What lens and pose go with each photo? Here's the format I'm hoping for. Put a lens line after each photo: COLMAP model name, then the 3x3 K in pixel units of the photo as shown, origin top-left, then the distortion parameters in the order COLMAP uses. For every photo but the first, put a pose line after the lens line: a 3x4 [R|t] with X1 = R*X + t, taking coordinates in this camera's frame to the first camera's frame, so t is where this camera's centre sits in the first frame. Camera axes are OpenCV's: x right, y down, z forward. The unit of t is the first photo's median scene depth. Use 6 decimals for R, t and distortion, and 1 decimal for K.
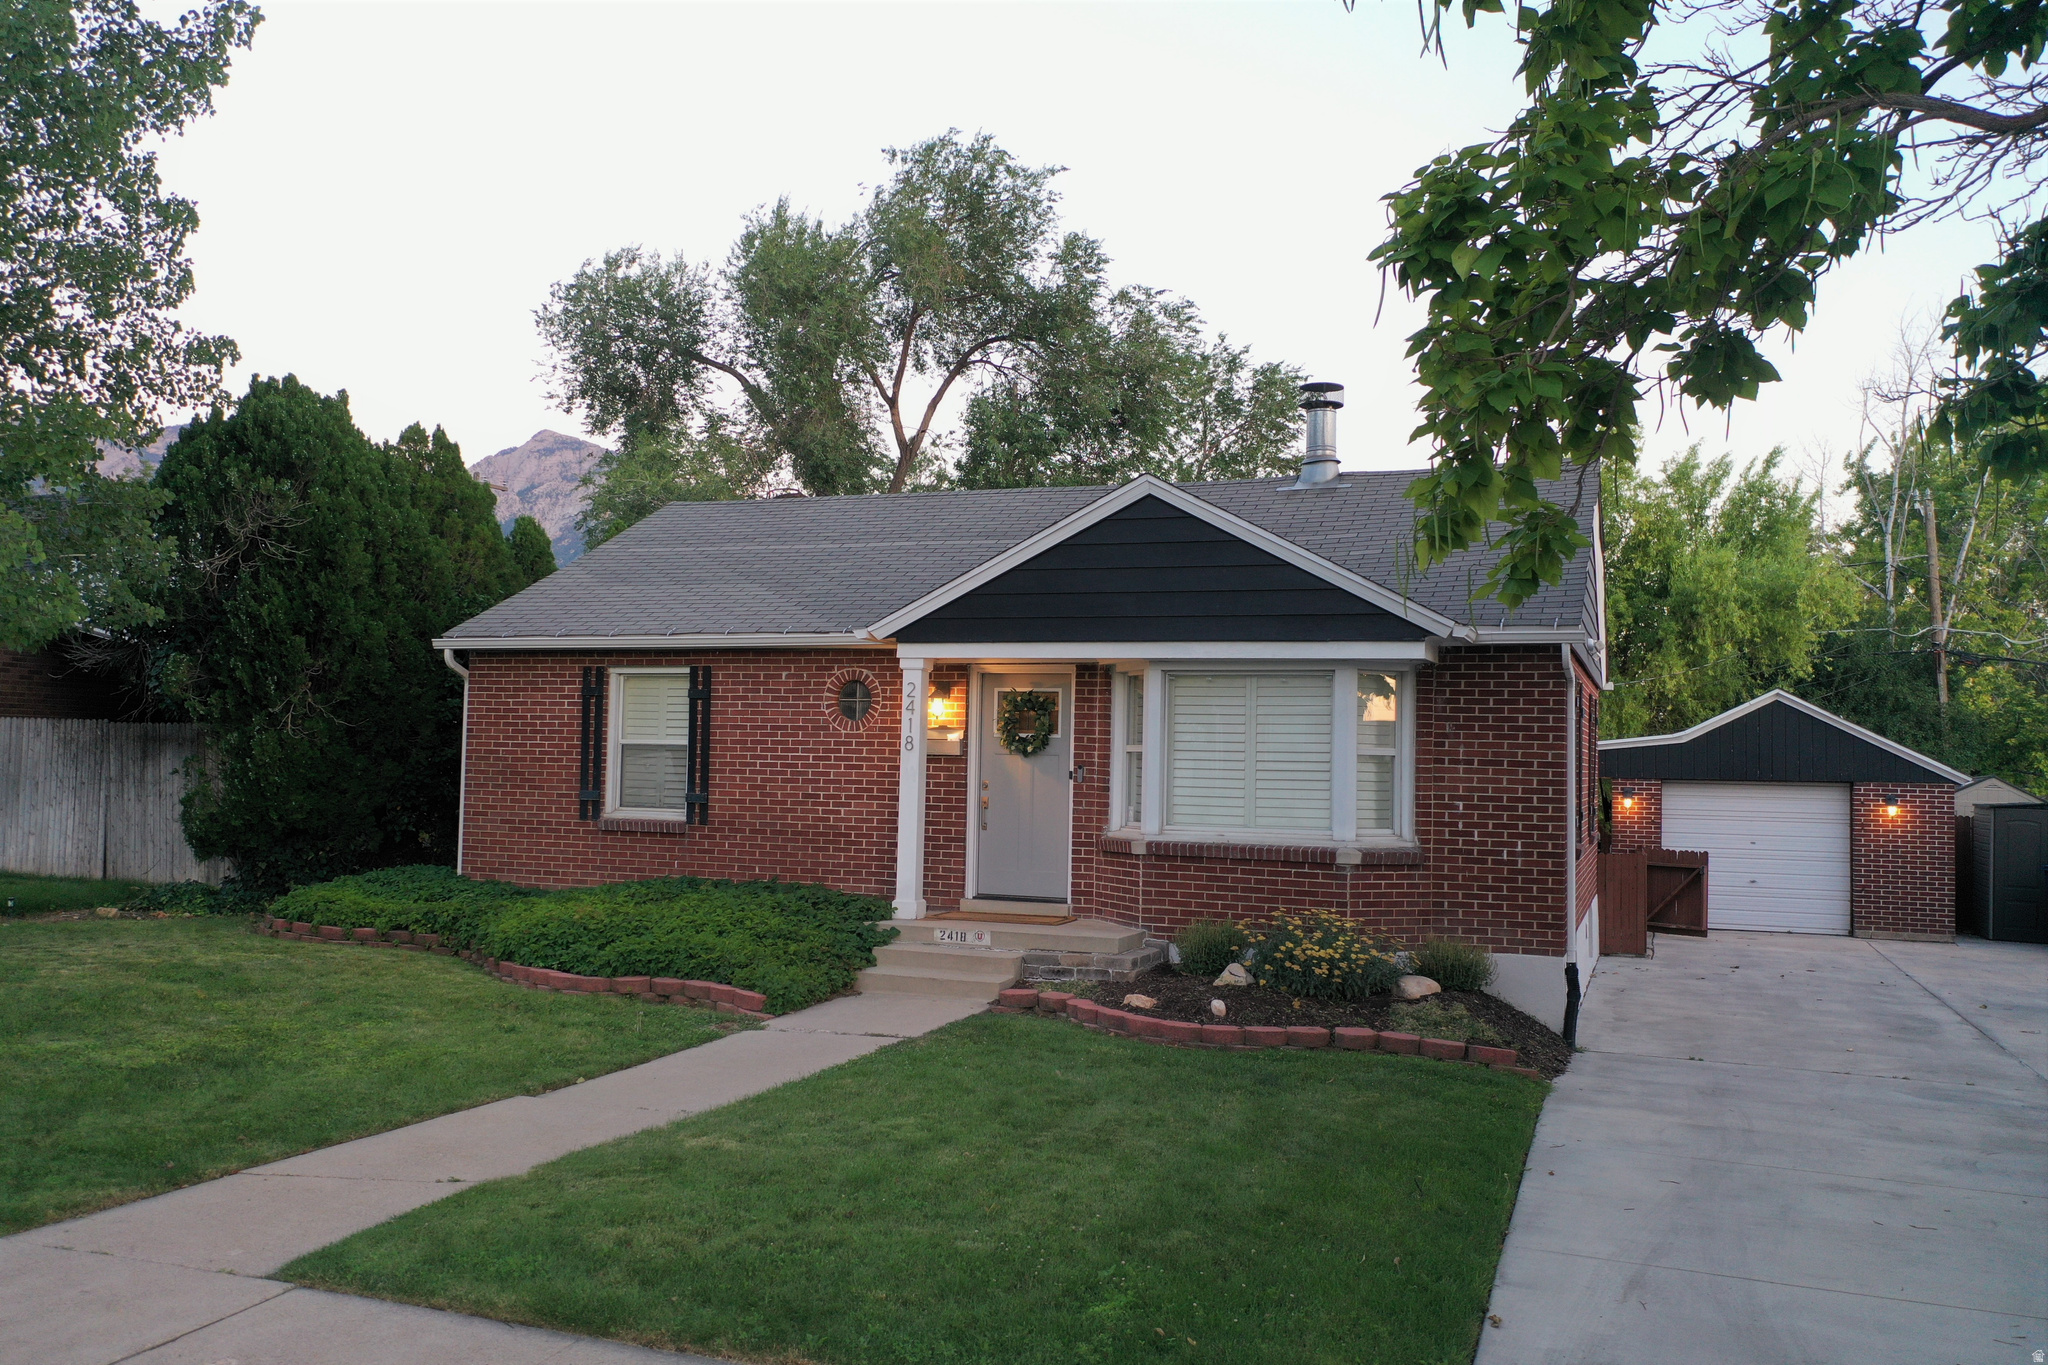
lens RADIAL K [[1657.9, 0, 1024.0], [0, 1657.9, 682.5], [0, 0, 1]] dist [0.010330, -0.001206]
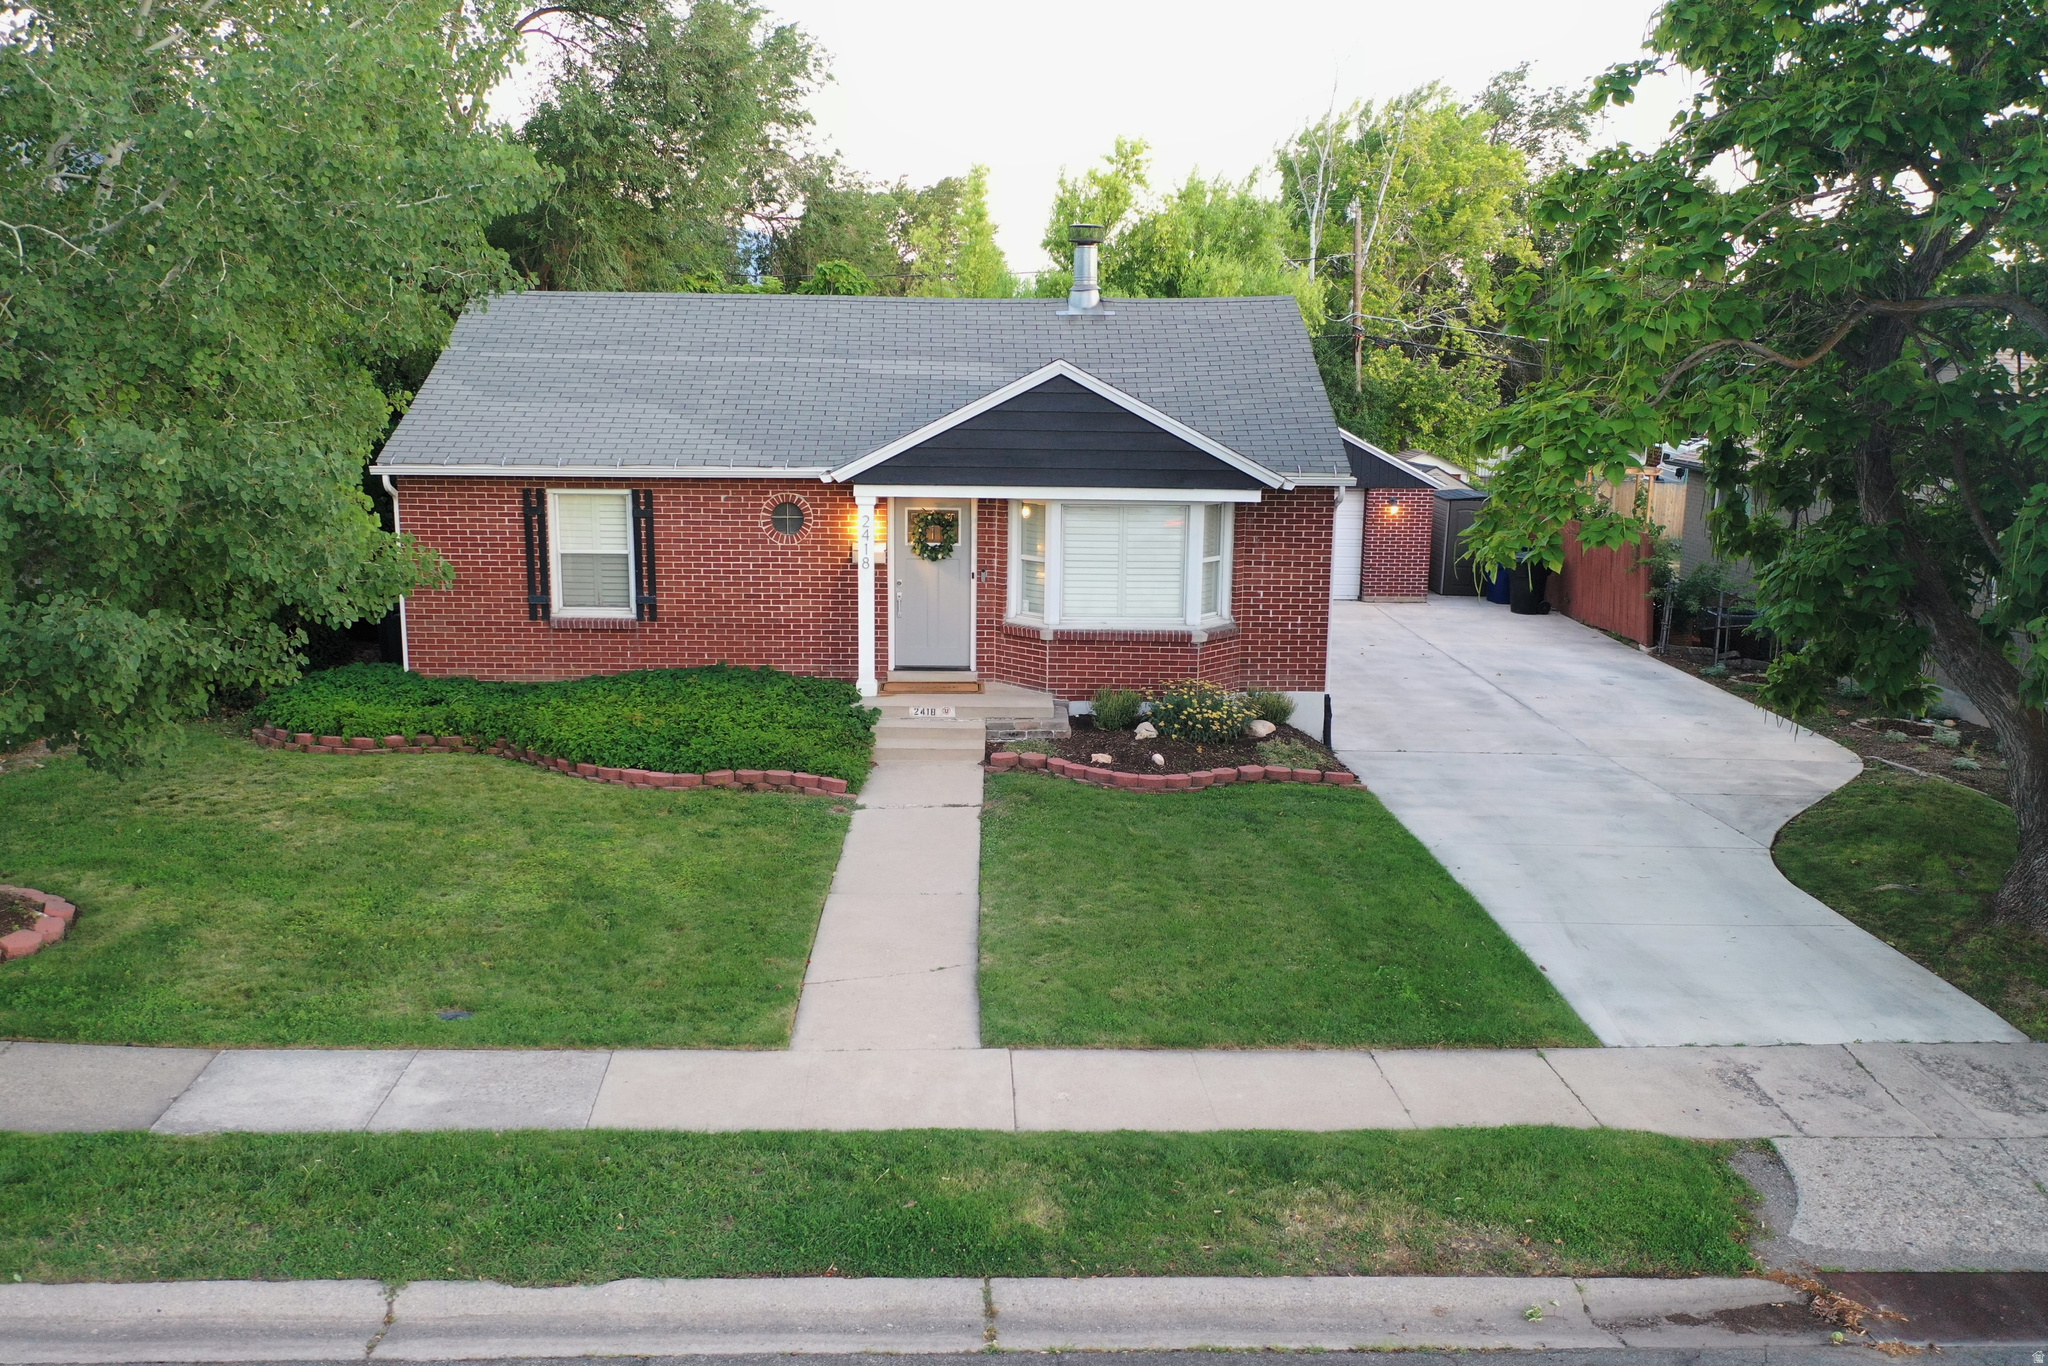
lens RADIAL K [[1676.3, 0, 1024.0], [0, 1676.3, 683.0], [0, 0, 1]] dist [-0.004381, -0.000092]
pose [[0.923645, -0.085578, 0.373573, -0.439486], [-0.011736, 0.967978, 0.250760, -0.196019], [-0.383070, -0.235997, 0.893064, -0.222272]]
